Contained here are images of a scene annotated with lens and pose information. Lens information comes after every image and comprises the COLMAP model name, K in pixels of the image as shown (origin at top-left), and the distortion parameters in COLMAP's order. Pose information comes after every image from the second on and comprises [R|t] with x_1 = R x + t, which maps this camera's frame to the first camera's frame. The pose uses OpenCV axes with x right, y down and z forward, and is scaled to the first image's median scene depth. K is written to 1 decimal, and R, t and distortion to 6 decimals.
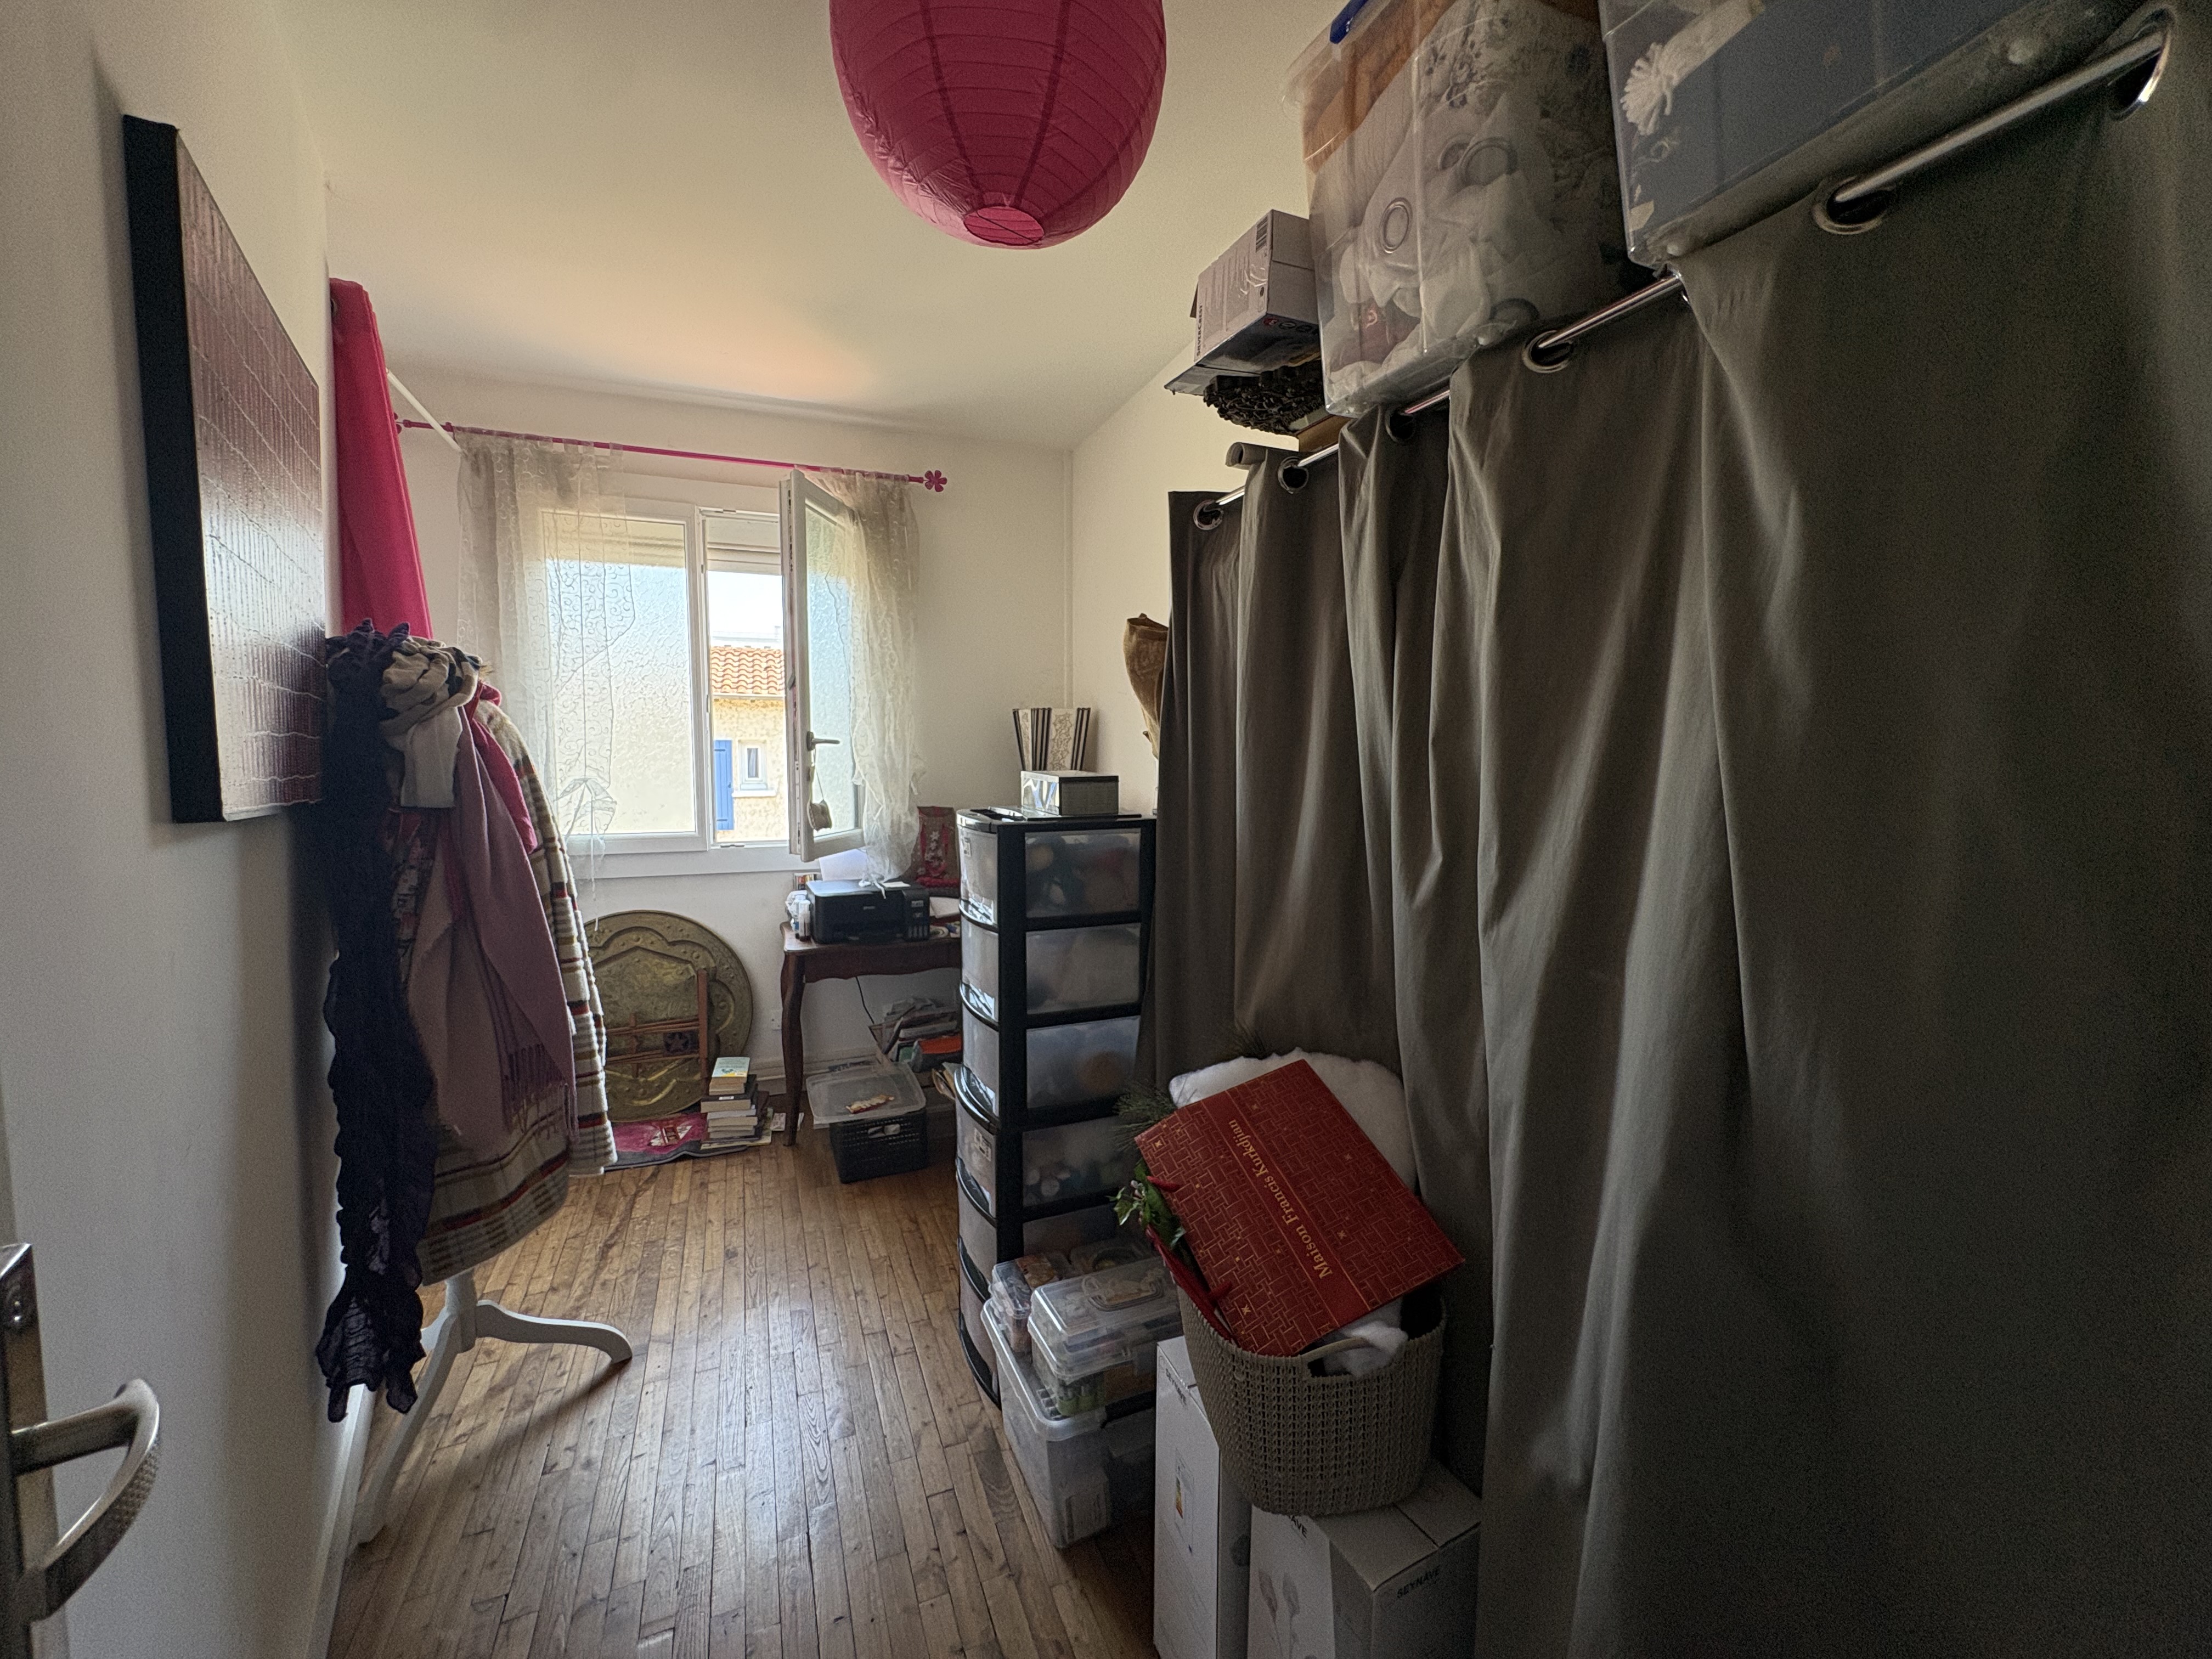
lens RADIAL K [[881.2, 0, 1107.0], [0, 881.2, 823.9], [0, 0, 1]] dist [0.001463, 0.000105]
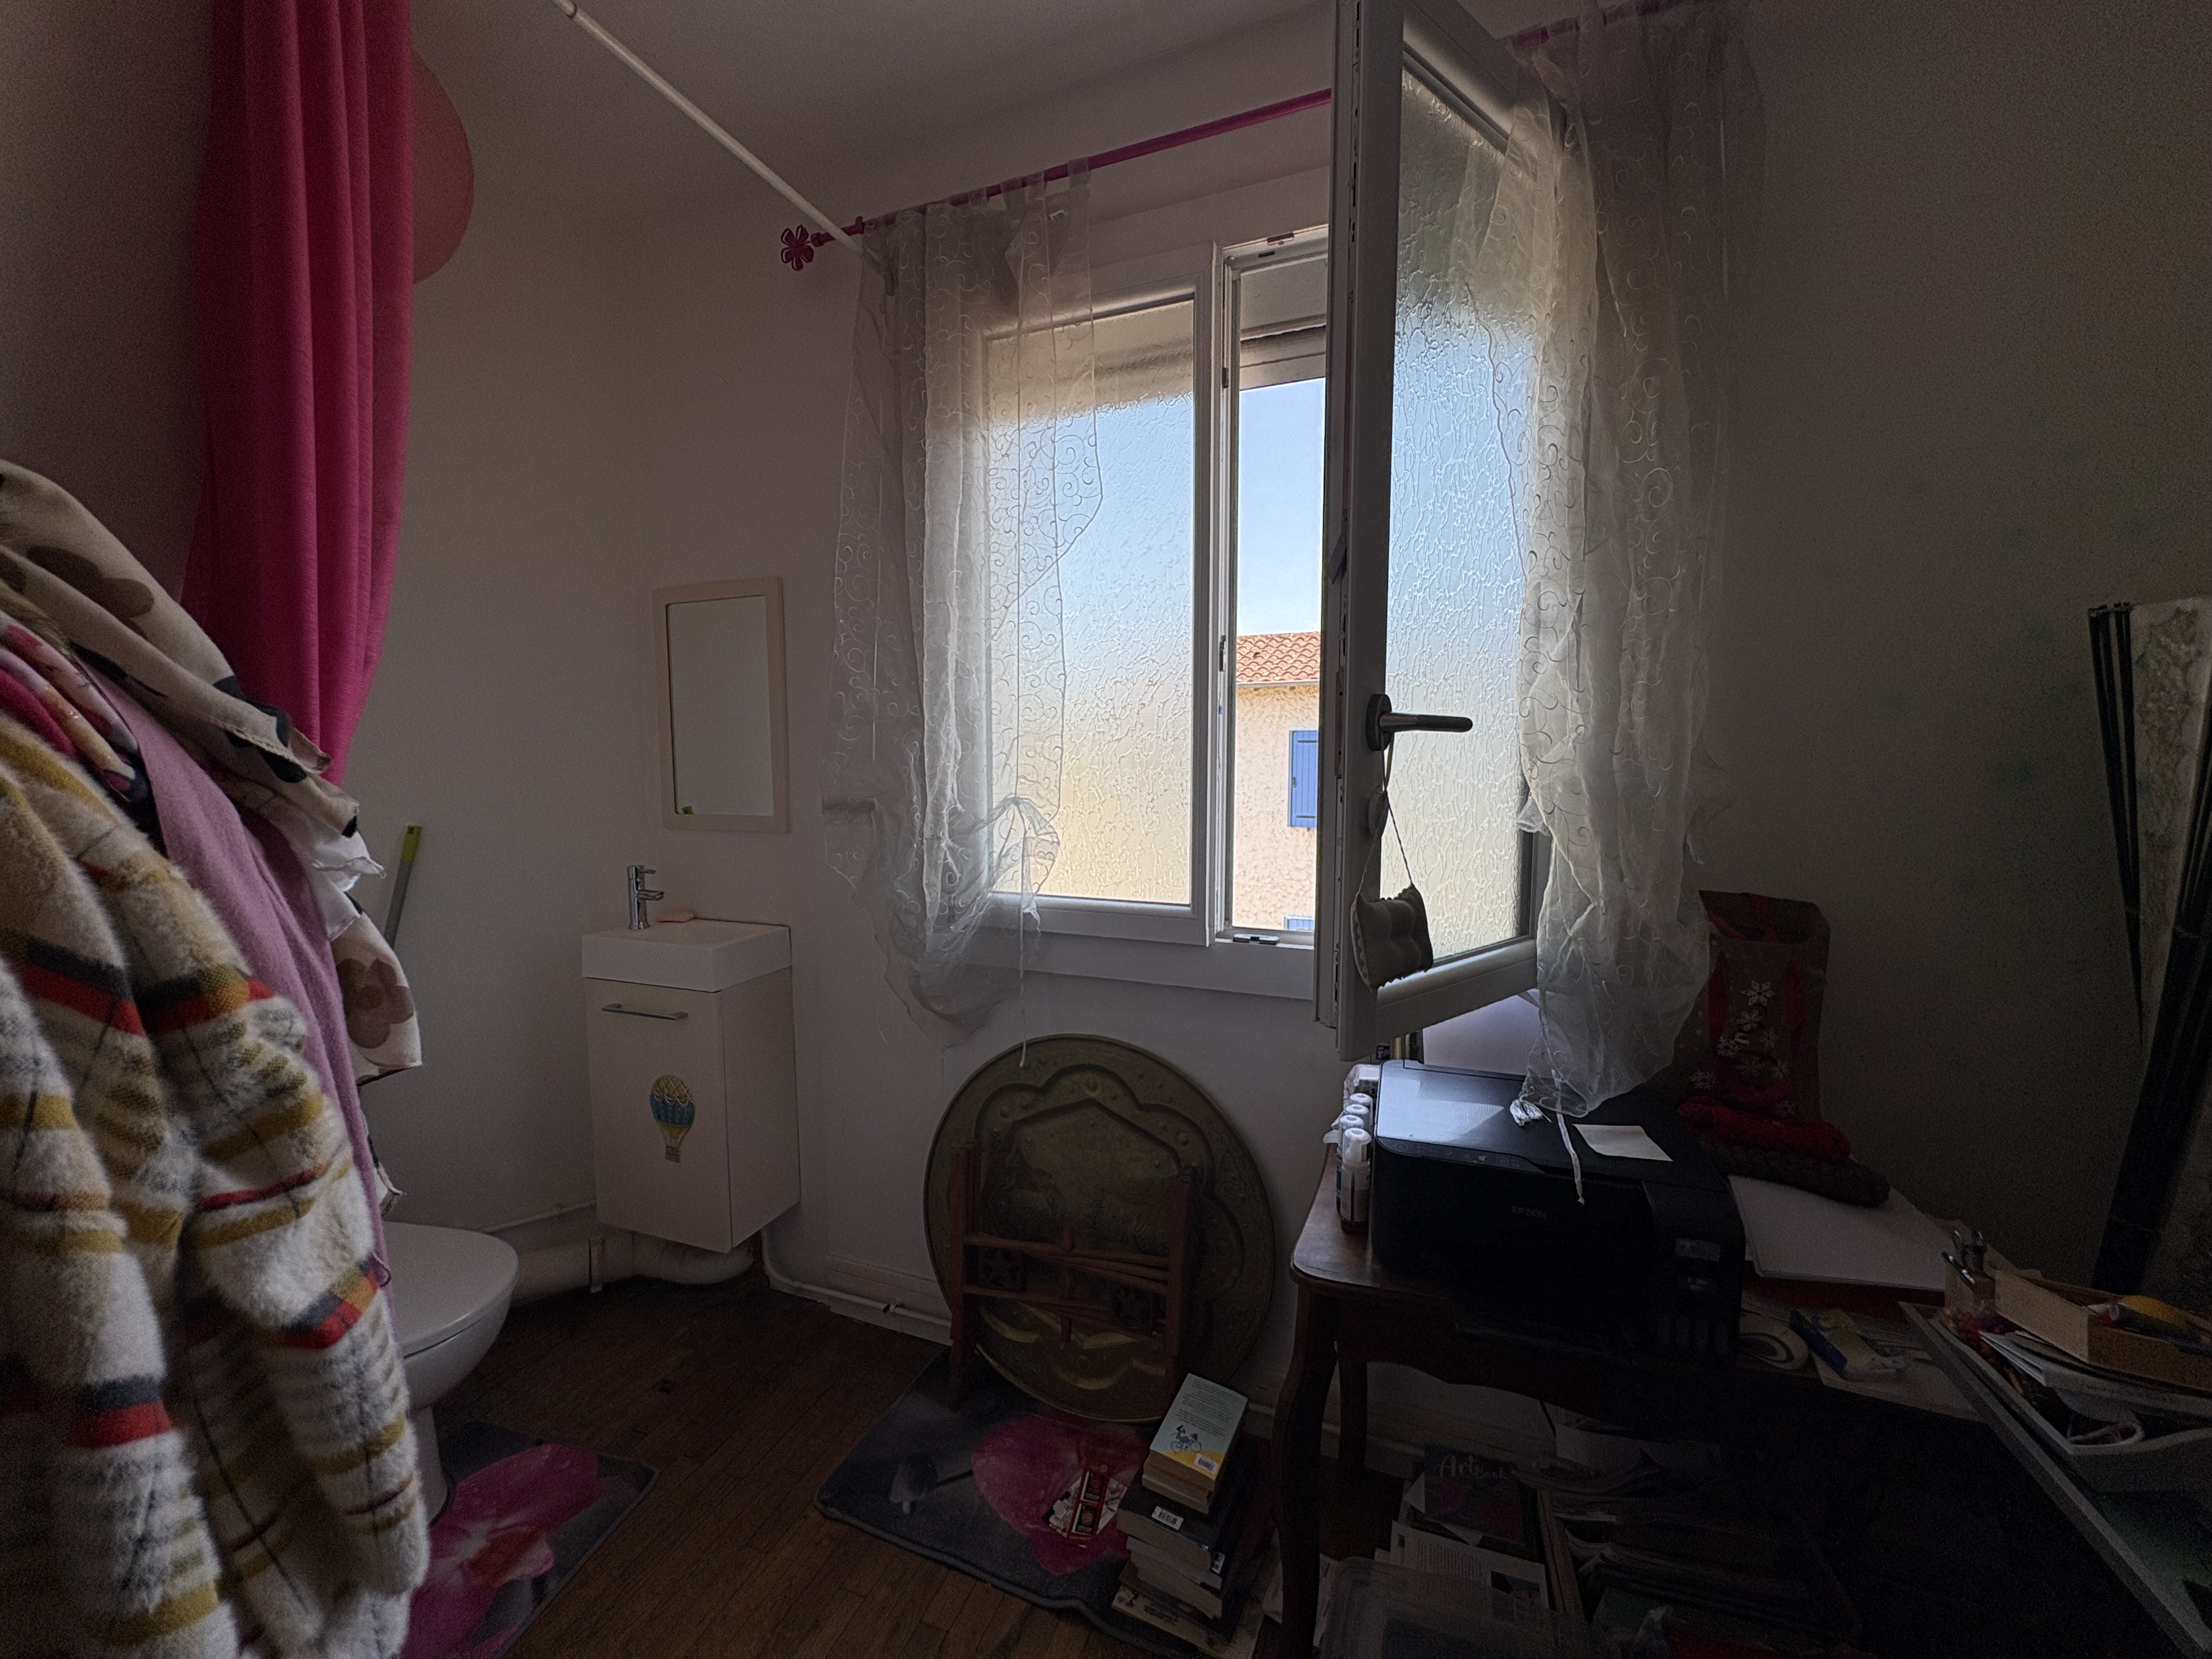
lens RADIAL K [[881.2, 0, 1103.1], [0, 881.2, 822.3], [0, 0, 1]] dist [0.001463, 0.000105]
pose [[0.714593, 0.057425, -0.697179, -0.150433], [-0.051144, 0.998247, 0.029802, -0.053144], [0.697668, 0.014360, 0.716277, 0.607636]]
